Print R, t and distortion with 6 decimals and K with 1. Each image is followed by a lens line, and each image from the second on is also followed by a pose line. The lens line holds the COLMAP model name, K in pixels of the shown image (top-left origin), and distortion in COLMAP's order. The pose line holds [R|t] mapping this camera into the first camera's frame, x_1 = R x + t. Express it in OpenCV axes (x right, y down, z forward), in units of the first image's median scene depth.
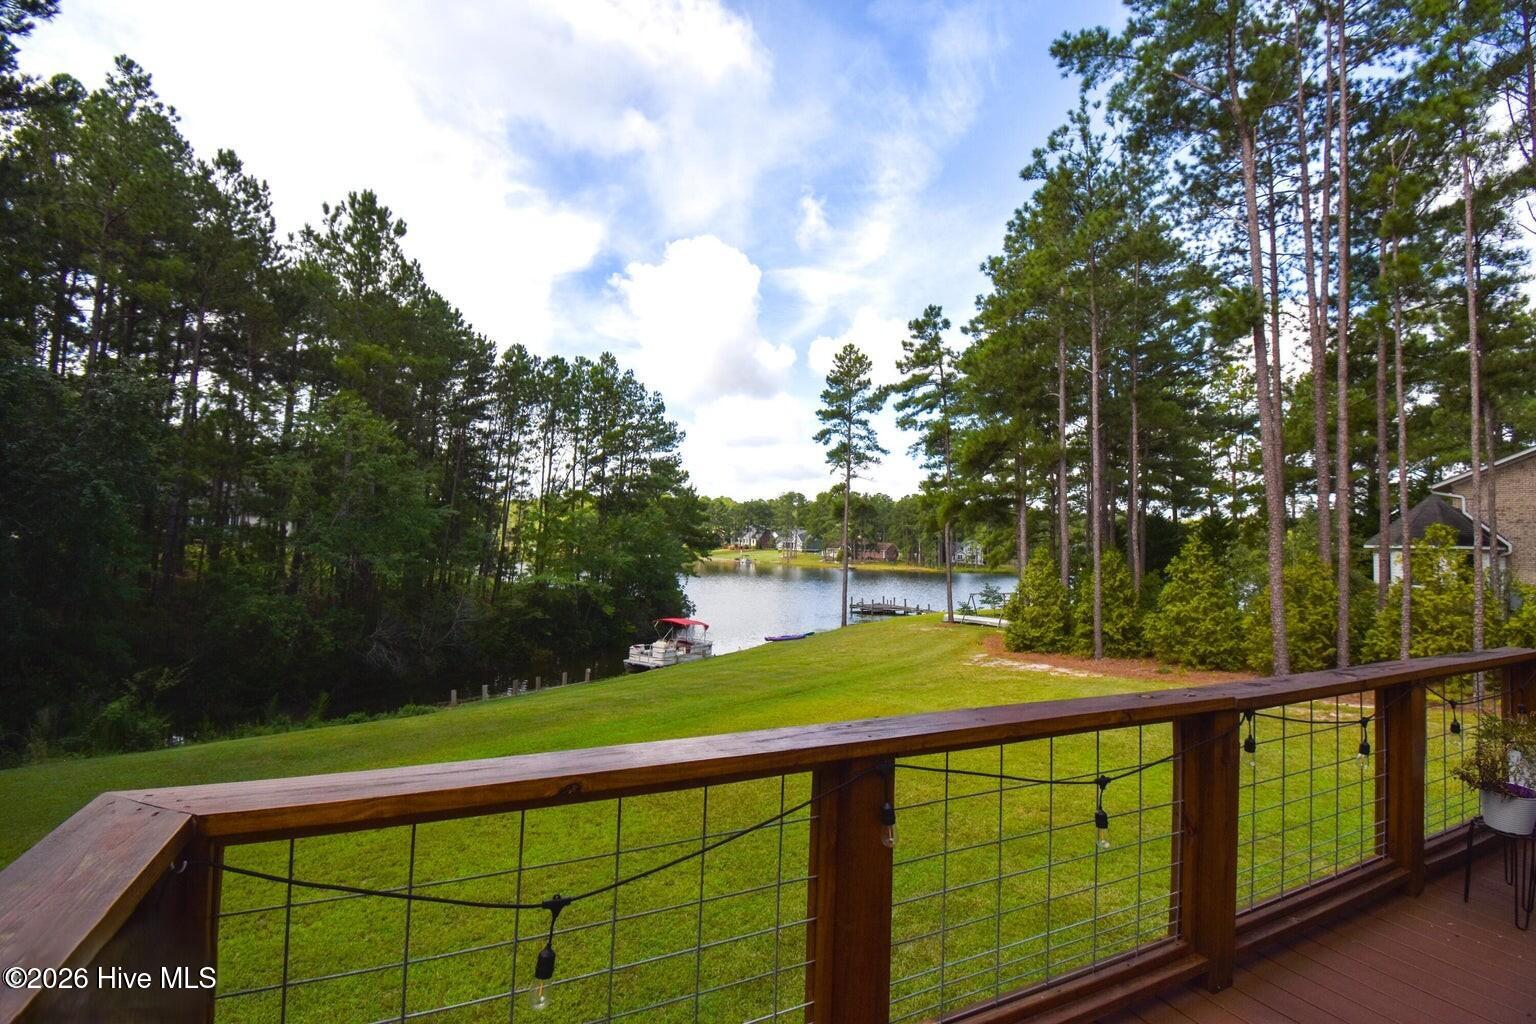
lens RADIAL K [[703.2, 0, 767.8], [0, 703.2, 513.9], [0, 0, 1]] dist [0.001012, -0.015030]
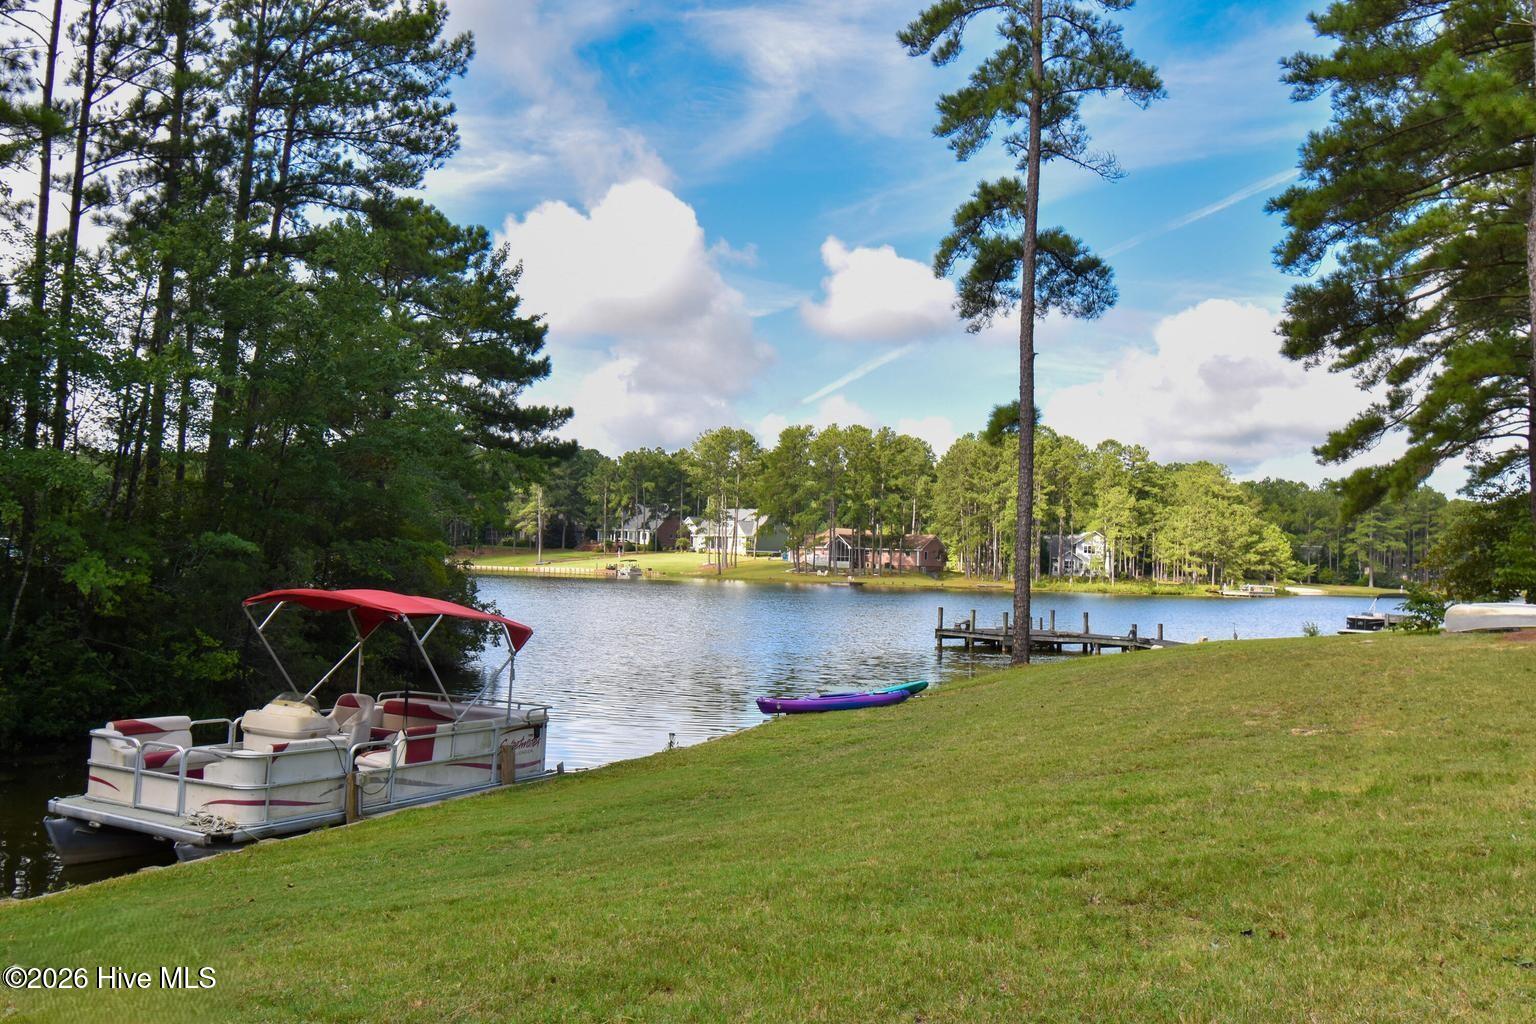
lens RADIAL K [[1332.2, 0, 768.0], [0, 1332.2, 512.0], [0, 0, 1]] dist [-0.001530, -0.001206]
pose [[0.997099, 0.009773, 0.075484, -0.009006], [-0.010468, 0.999906, 0.008825, 0.024459], [-0.075390, -0.009589, 0.997108, 0.122475]]
